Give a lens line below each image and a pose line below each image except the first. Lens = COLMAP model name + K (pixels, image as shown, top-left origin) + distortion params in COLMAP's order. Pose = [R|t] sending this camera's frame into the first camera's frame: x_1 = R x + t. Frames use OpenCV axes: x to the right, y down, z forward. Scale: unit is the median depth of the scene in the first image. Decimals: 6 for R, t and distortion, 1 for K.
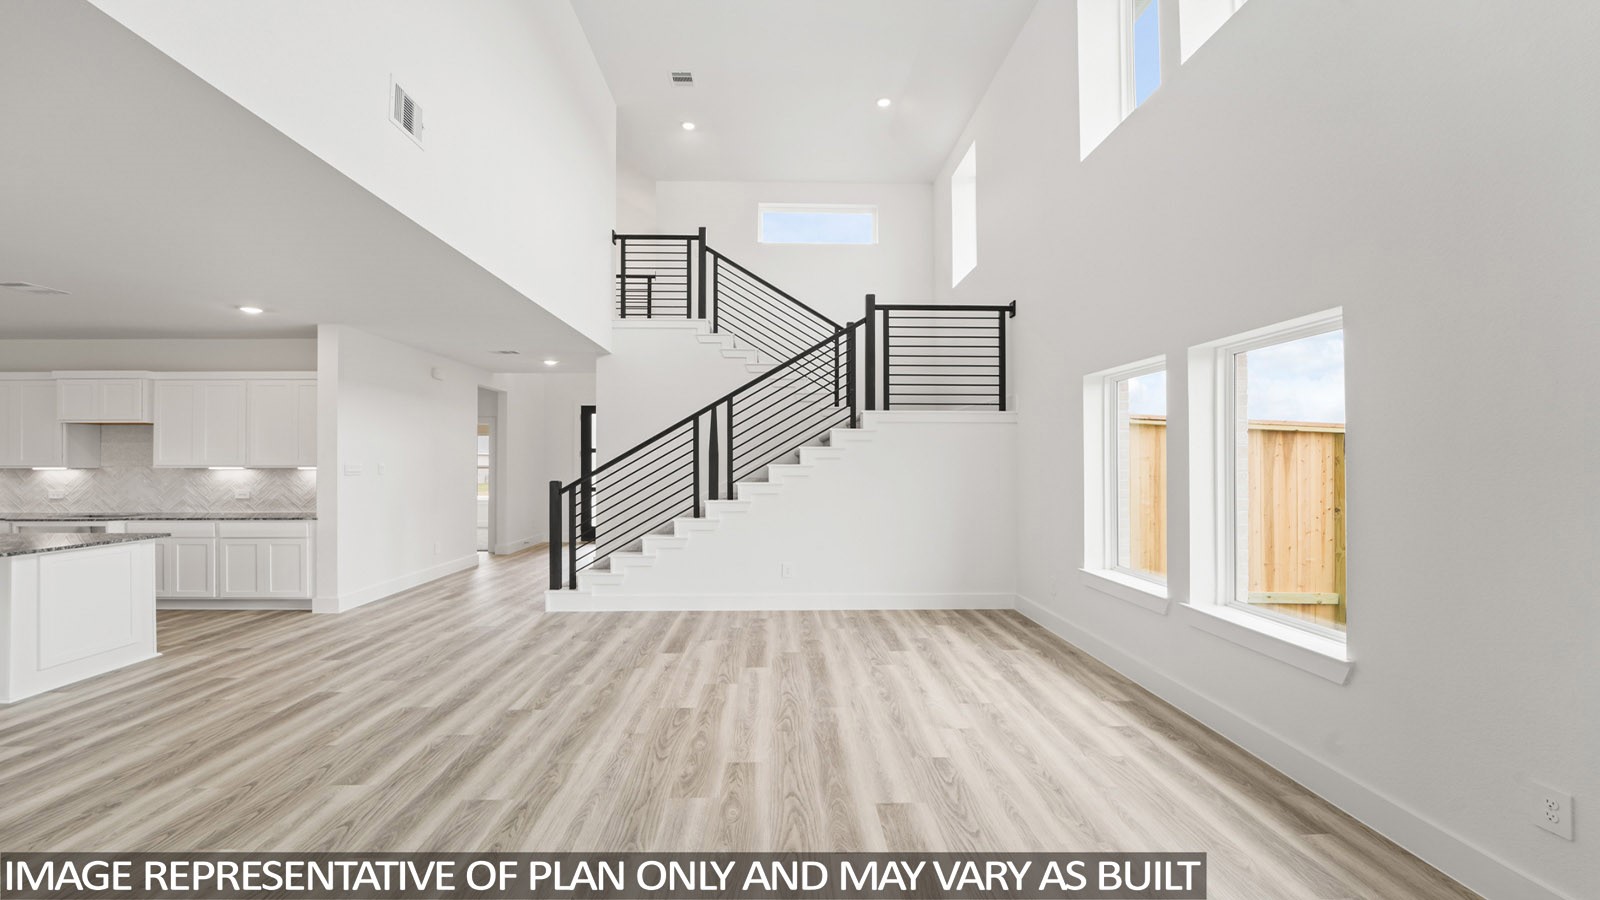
lens RADIAL K [[655.2, 0, 799.5], [0, 655.2, 459.8], [0, 0, 1]] dist [-0.017644, 0.000932]
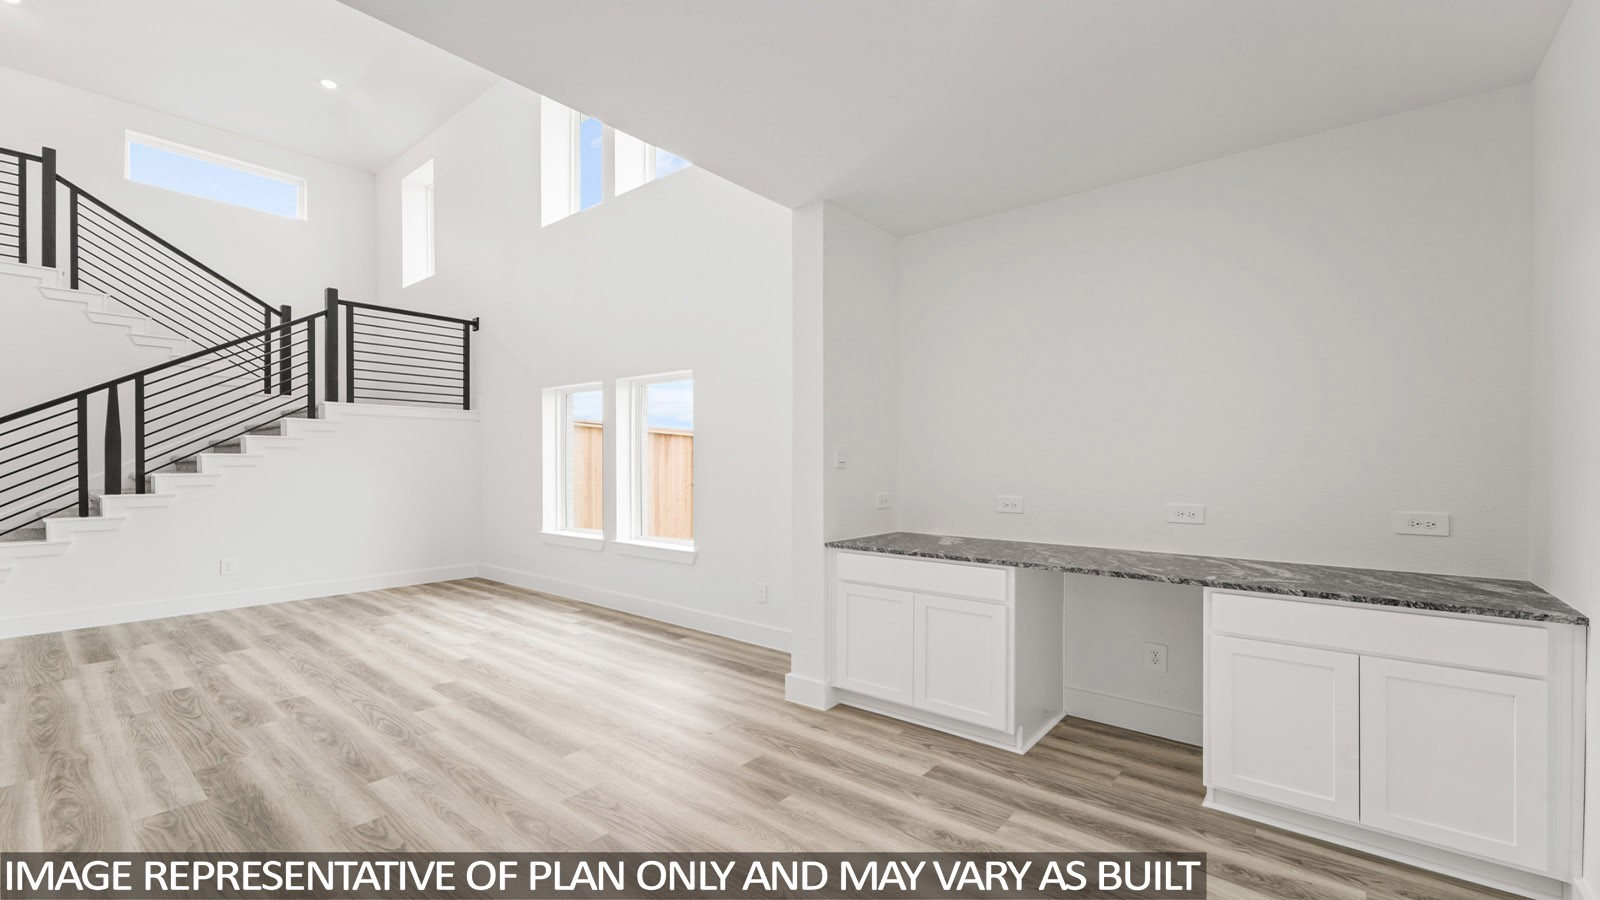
lens RADIAL K [[655.2, 0, 804.9], [0, 655.2, 458.0], [0, 0, 1]] dist [-0.017644, 0.000932]
pose [[0.655671, 0.004817, 0.755032, -0.173326], [-0.002298, 0.999988, -0.004384, 0.015439], [-0.755043, 0.001140, 0.655674, -0.223548]]
